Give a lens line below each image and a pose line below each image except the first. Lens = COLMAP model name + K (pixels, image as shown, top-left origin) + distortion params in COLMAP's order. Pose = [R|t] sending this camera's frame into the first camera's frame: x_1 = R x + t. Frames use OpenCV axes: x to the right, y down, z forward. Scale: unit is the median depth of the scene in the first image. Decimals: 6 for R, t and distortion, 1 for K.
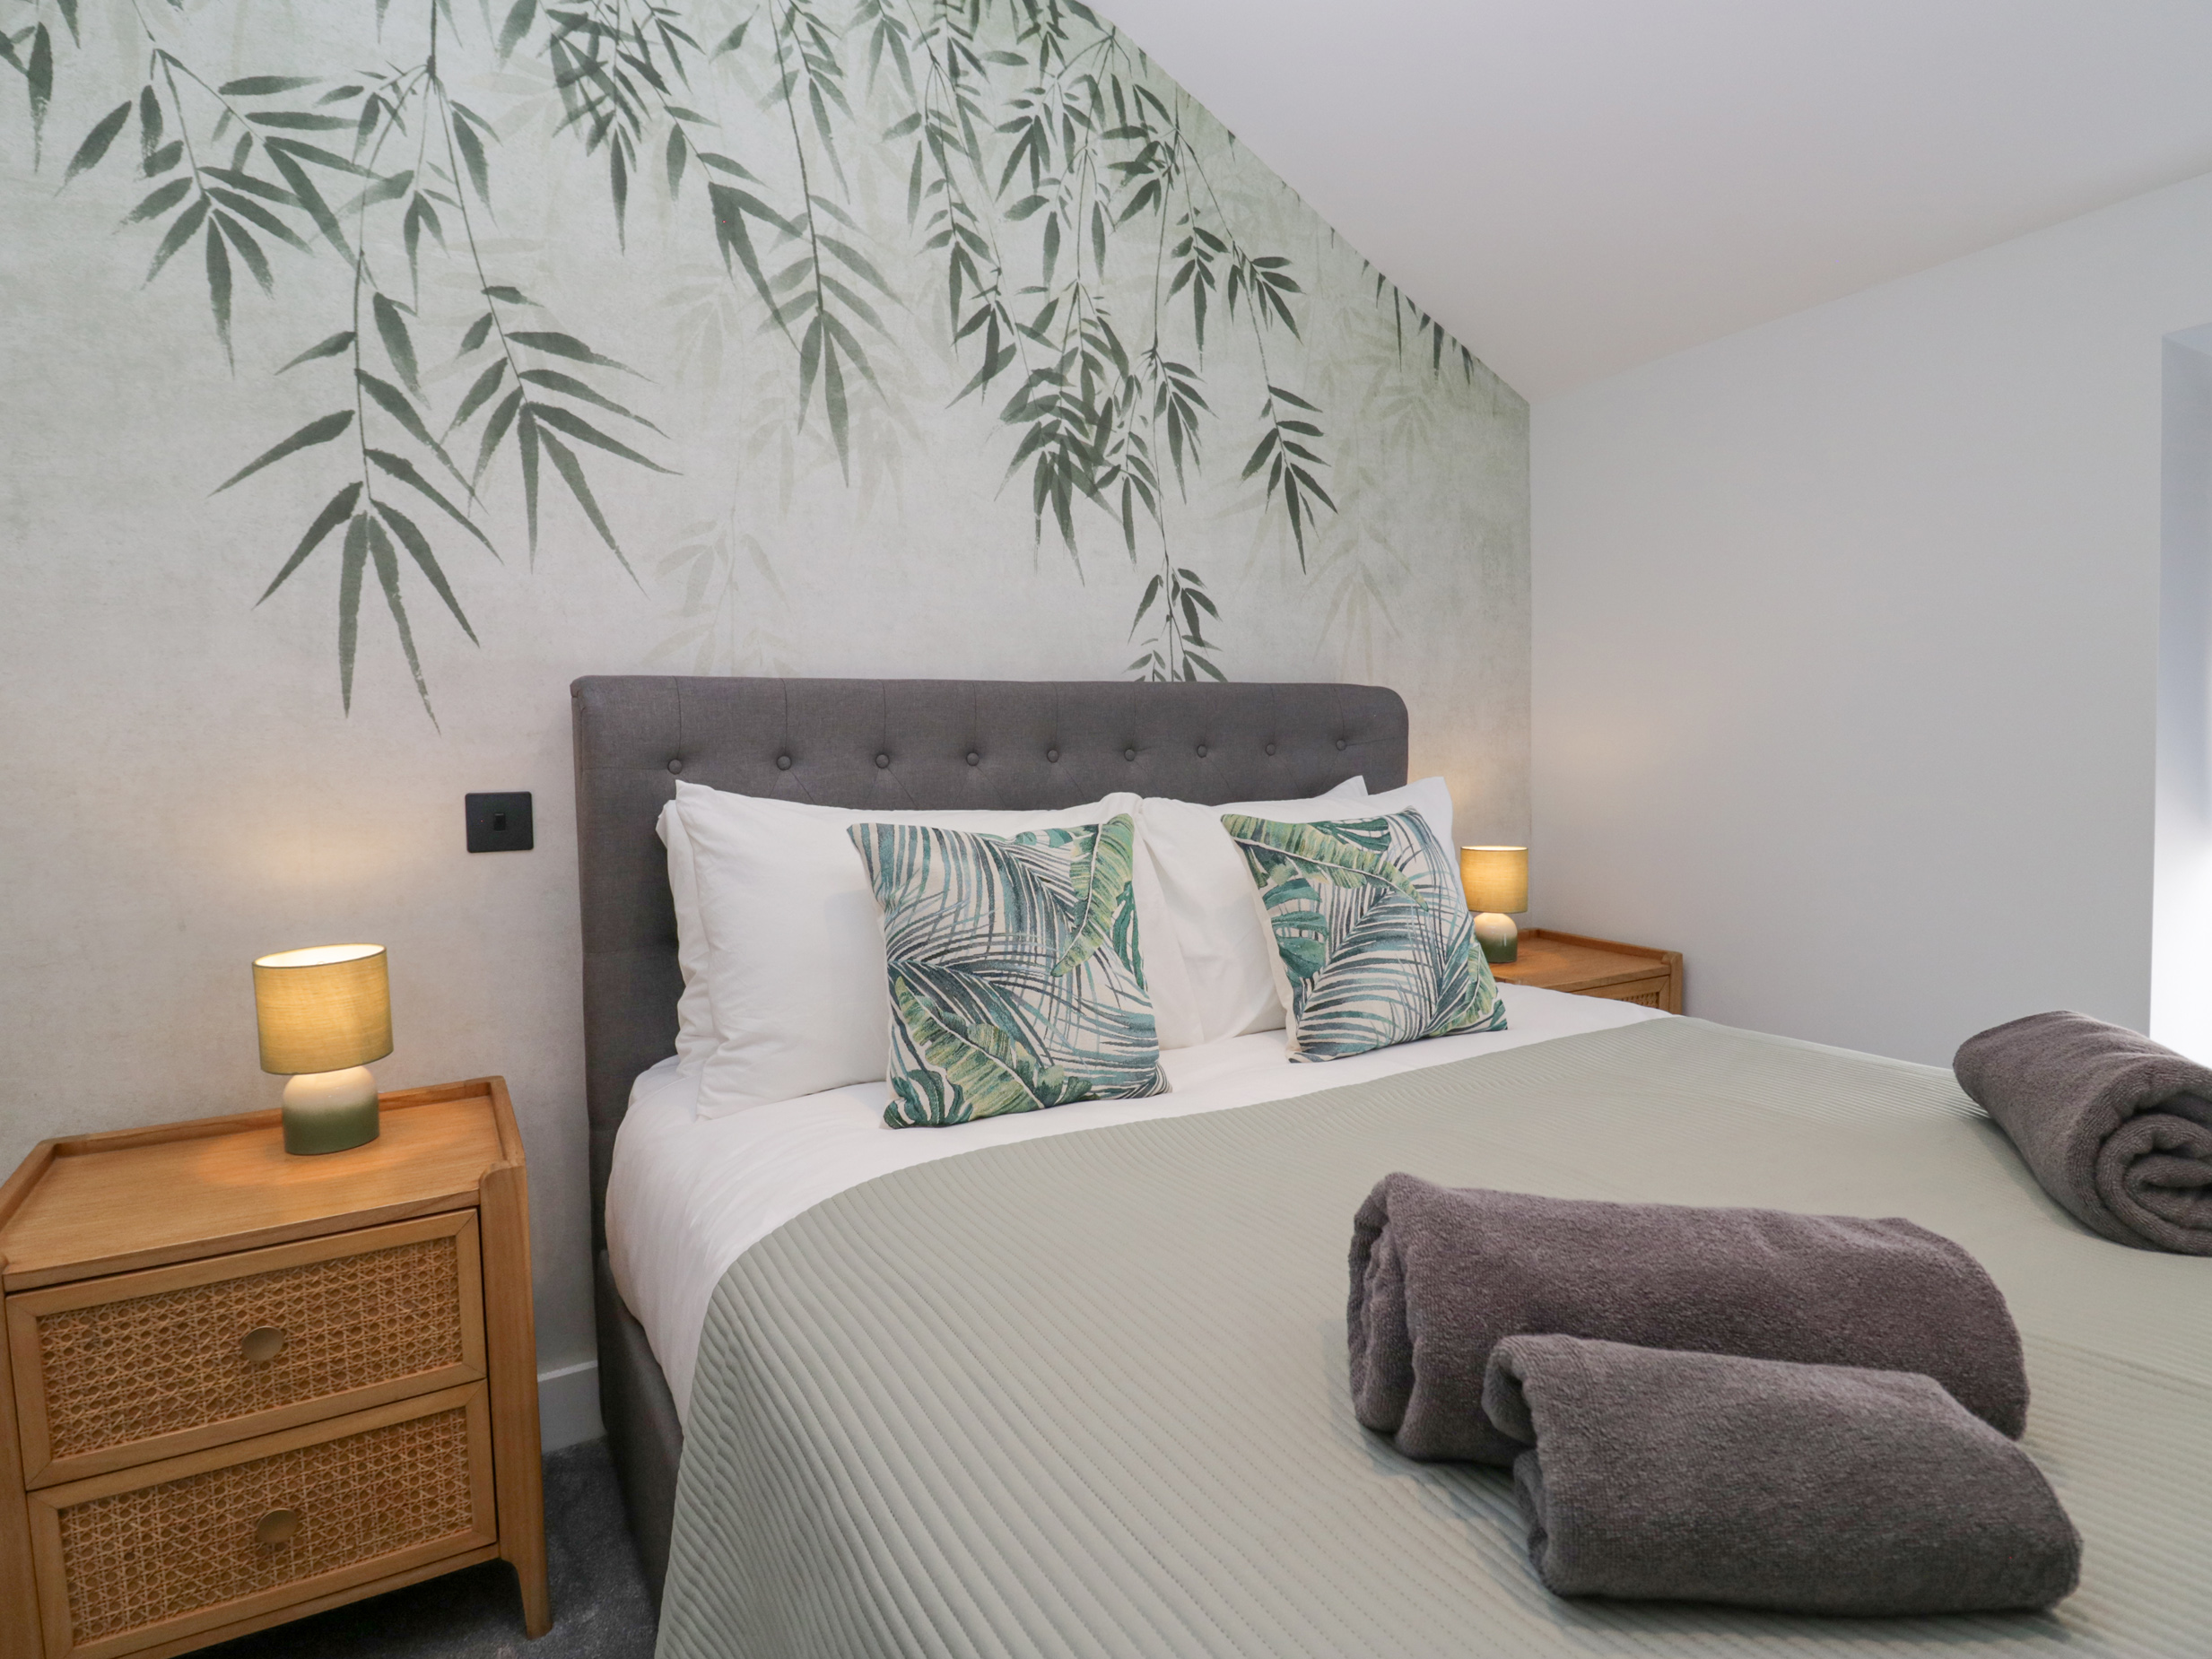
lens RADIAL K [[1195.6, 0, 1110.8], [0, 1195.6, 824.4], [0, 0, 1]] dist [0.001534, -0.014943]
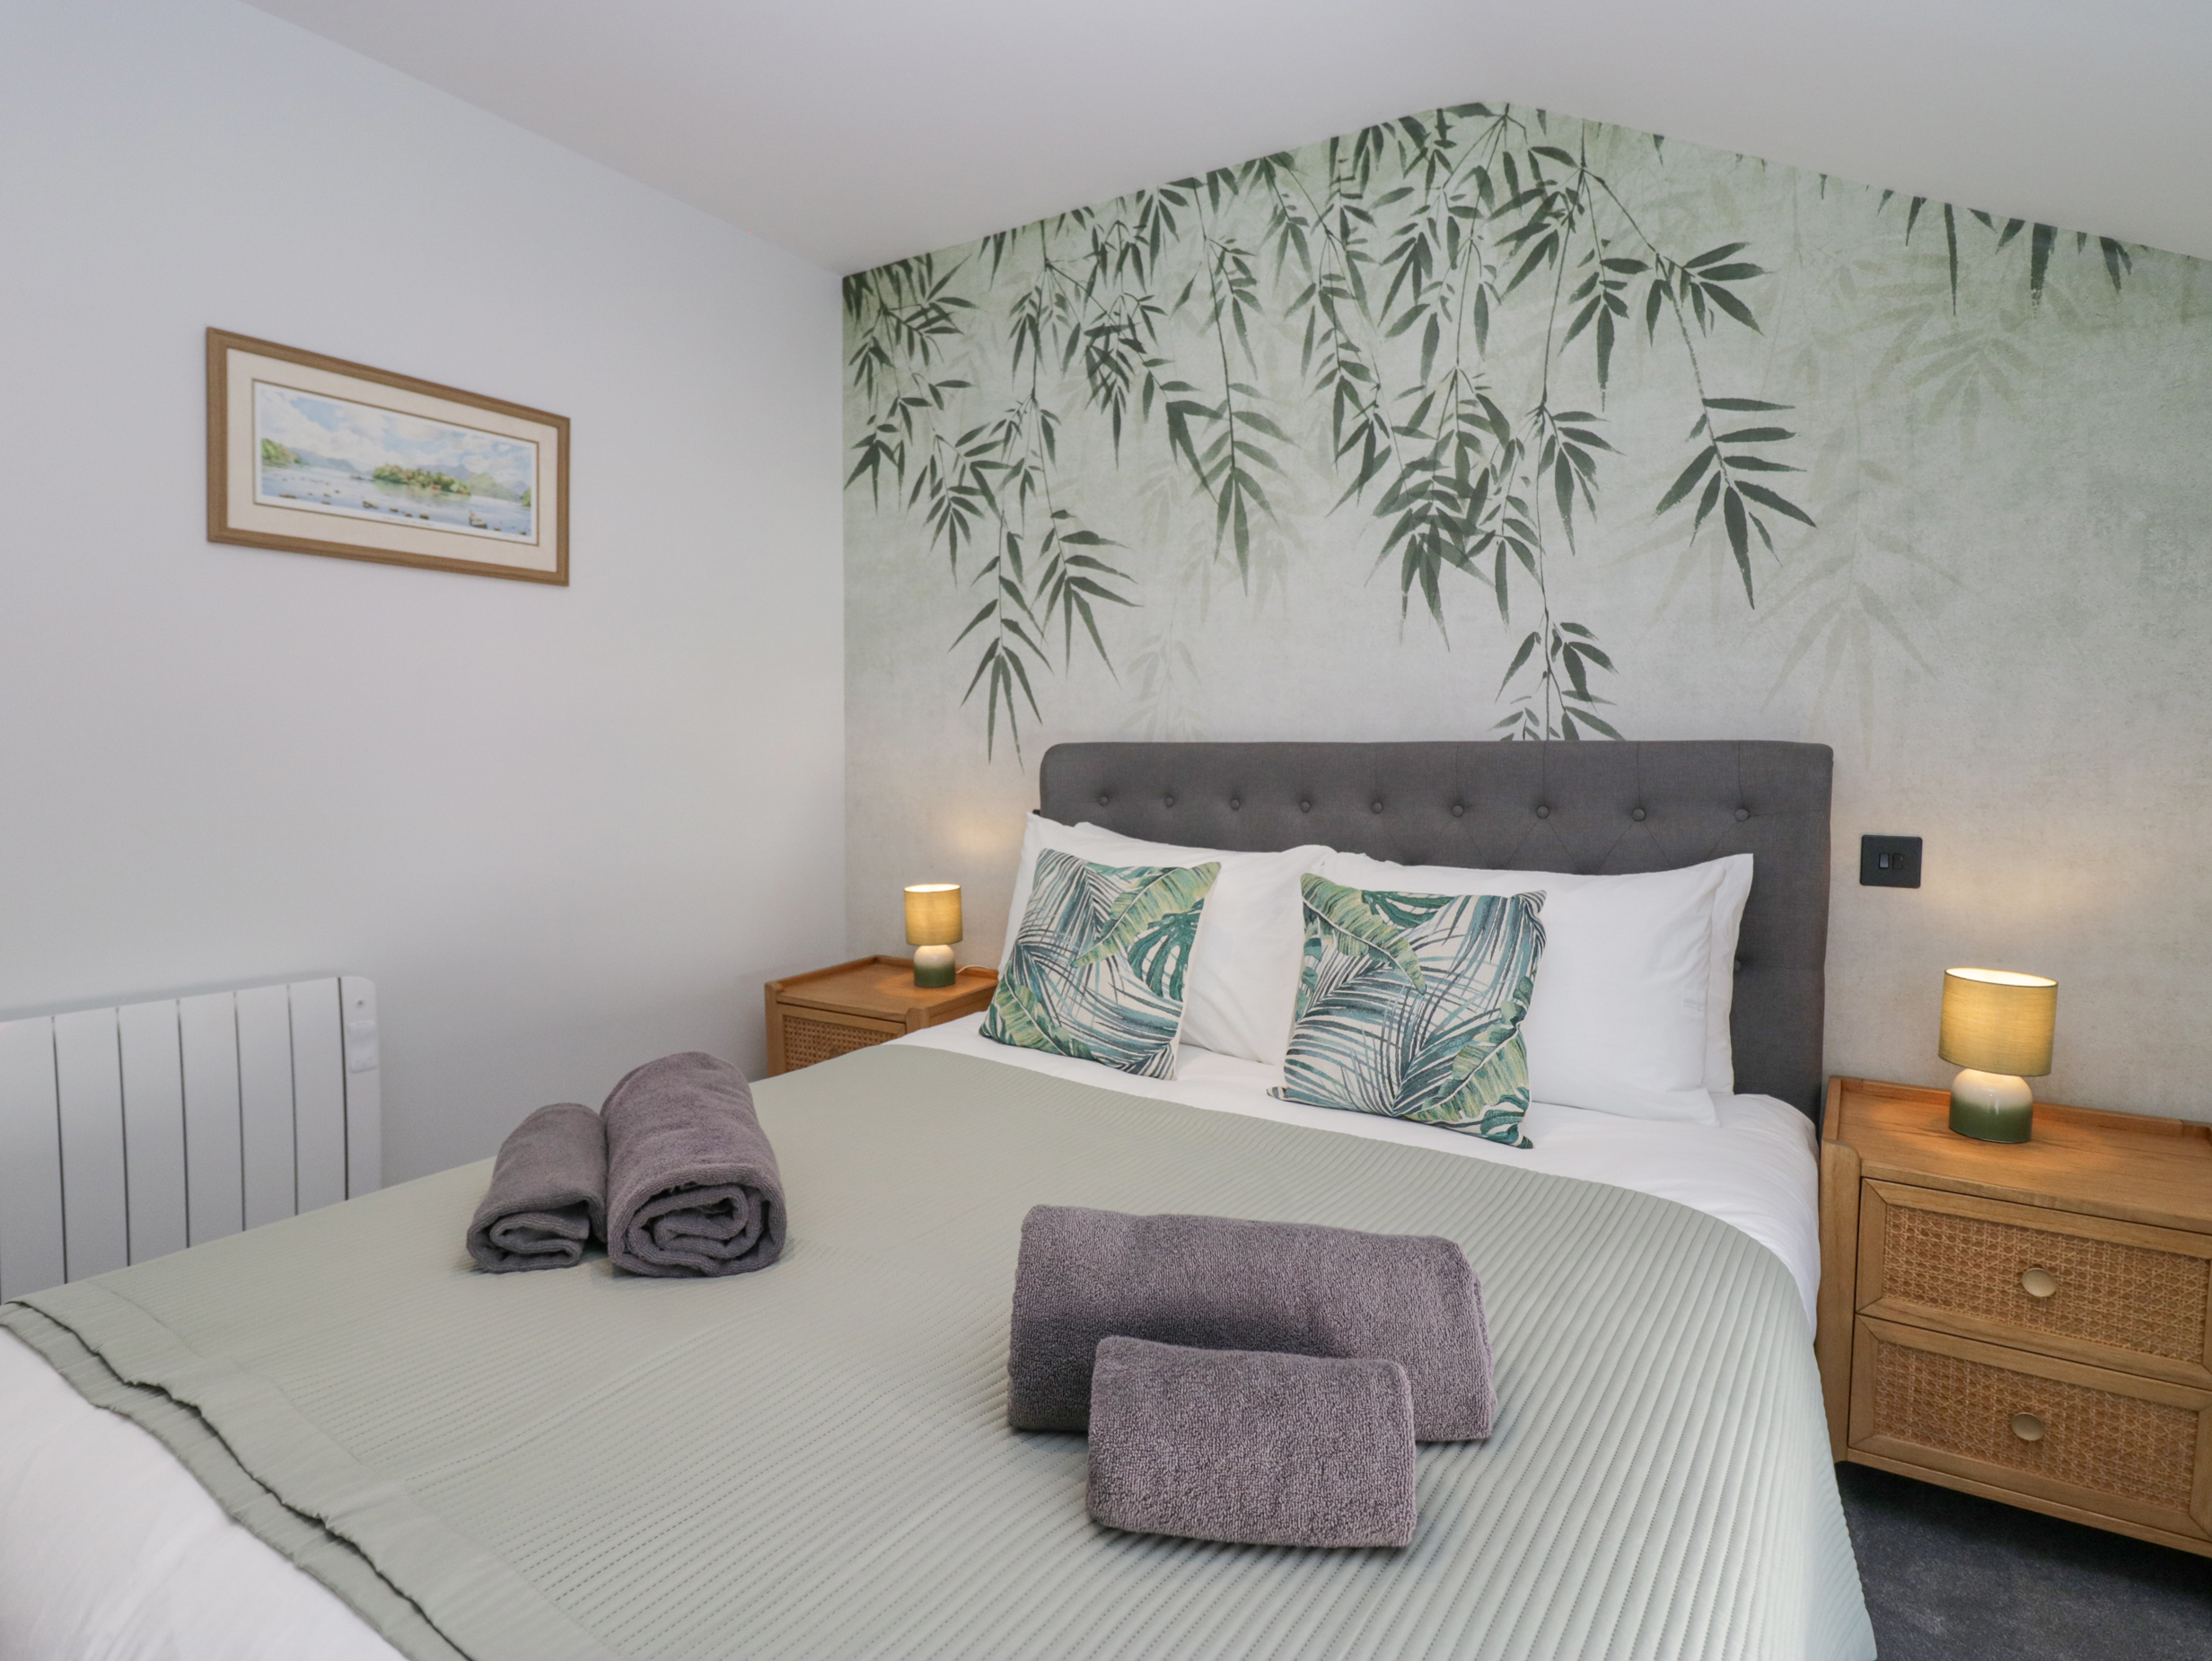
lens RADIAL K [[1150.0, 0, 1106.0], [0, 1150.0, 830.5], [0, 0, 1]] dist [0.000863, -0.013069]
pose [[0.447011, 0.084563, -0.890523, 0.816954], [-0.068682, 0.995827, 0.060087, -0.084223], [0.891888, 0.034303, 0.450954, 0.278075]]
